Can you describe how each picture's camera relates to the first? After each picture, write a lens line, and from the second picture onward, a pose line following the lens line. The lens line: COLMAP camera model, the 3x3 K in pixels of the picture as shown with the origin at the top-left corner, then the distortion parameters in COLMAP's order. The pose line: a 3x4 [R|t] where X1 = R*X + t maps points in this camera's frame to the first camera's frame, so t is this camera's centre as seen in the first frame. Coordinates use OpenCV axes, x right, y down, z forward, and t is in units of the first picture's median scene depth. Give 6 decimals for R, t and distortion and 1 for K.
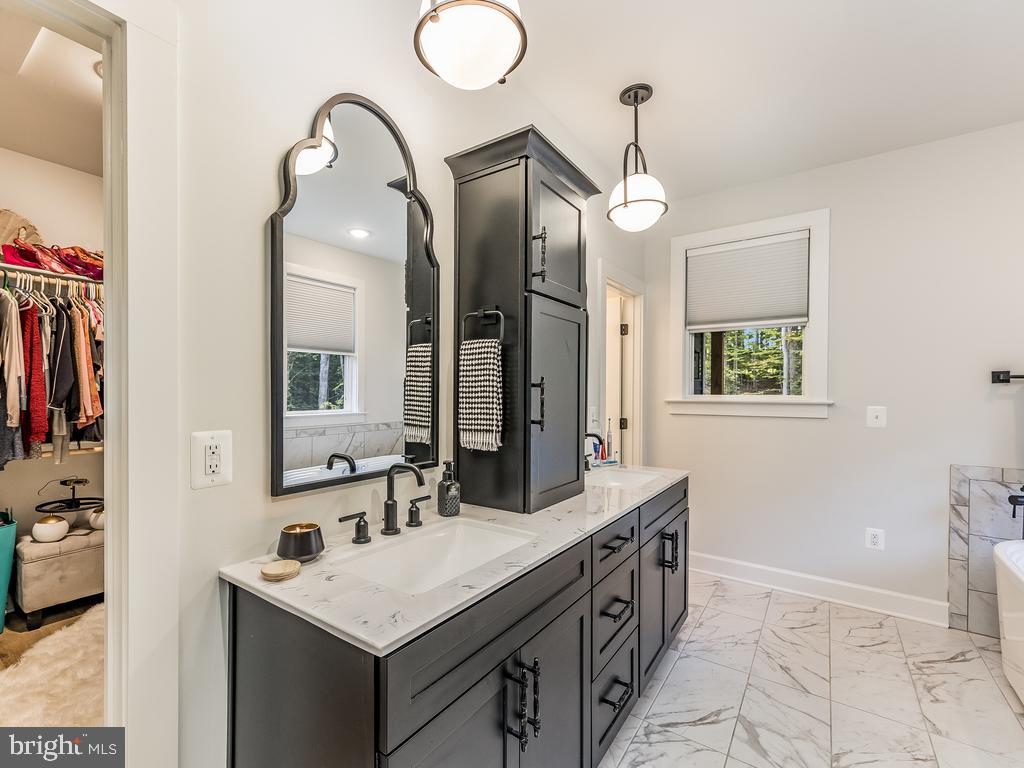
lens RADIAL K [[457.0, 0, 499.5], [0, 457.0, 386.8], [0, 0, 1]] dist [0.010549, 0.000245]
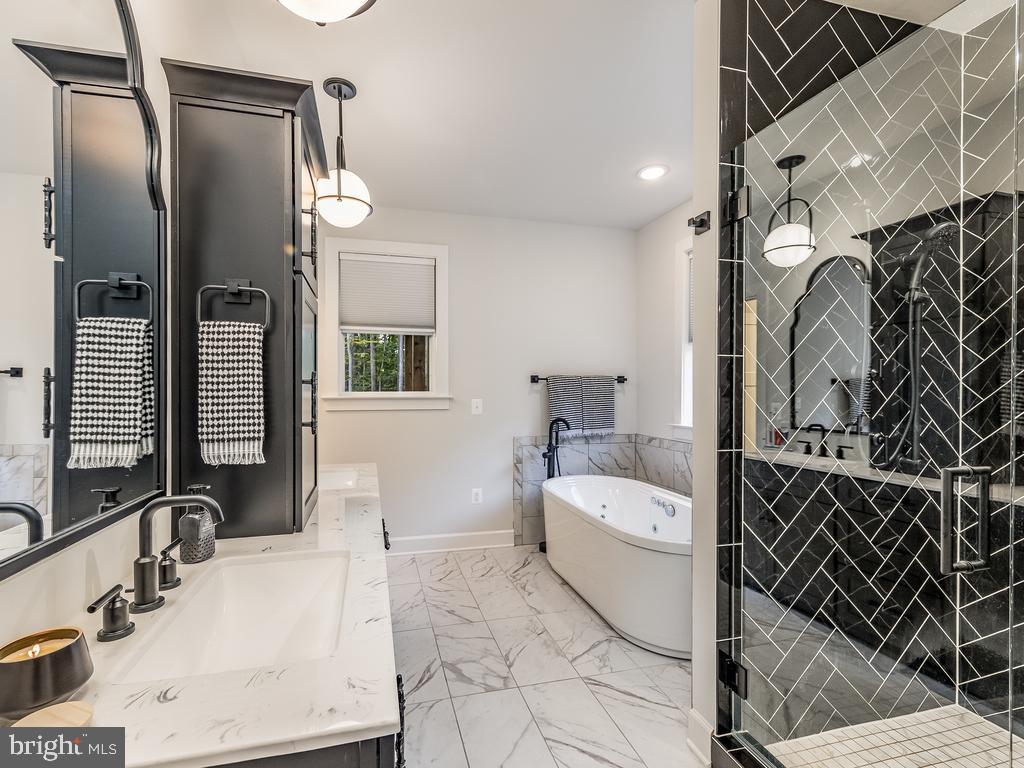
lens RADIAL K [[458.0, 0, 468.4], [0, 458.0, 383.2], [0, 0, 1]] dist [0.010149, 0.000158]
pose [[0.663431, 0.006850, 0.748206, -0.340540], [-0.005416, 0.999976, -0.004354, 0.001384], [-0.748217, -0.001164, 0.663453, 0.178222]]
